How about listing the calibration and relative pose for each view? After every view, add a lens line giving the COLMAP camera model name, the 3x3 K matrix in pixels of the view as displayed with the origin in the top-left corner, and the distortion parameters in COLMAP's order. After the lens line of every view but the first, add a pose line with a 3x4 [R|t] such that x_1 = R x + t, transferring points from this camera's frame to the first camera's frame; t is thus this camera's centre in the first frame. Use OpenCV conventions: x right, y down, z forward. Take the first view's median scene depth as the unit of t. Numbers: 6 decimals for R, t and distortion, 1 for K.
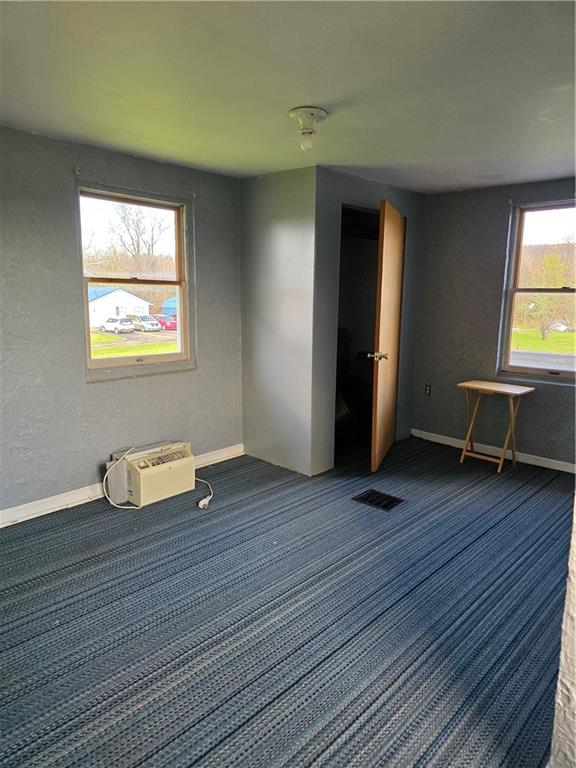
lens RADIAL K [[519.8, 0, 286.2], [0, 519.8, 381.9], [0, 0, 1]] dist [0.050573, -0.015781]
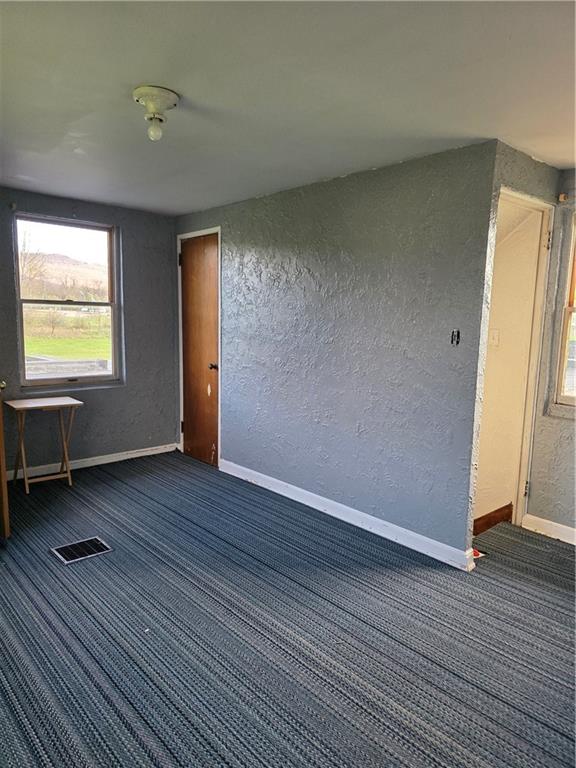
lens RADIAL K [[519.8, 0, 285.1], [0, 519.8, 387.5], [0, 0, 1]] dist [0.050573, -0.015781]
pose [[0.082619, -0.150830, 0.985101, -0.680073], [0.141582, 0.980231, 0.138210, -0.118418], [-0.986473, 0.128054, 0.102340, 0.630957]]
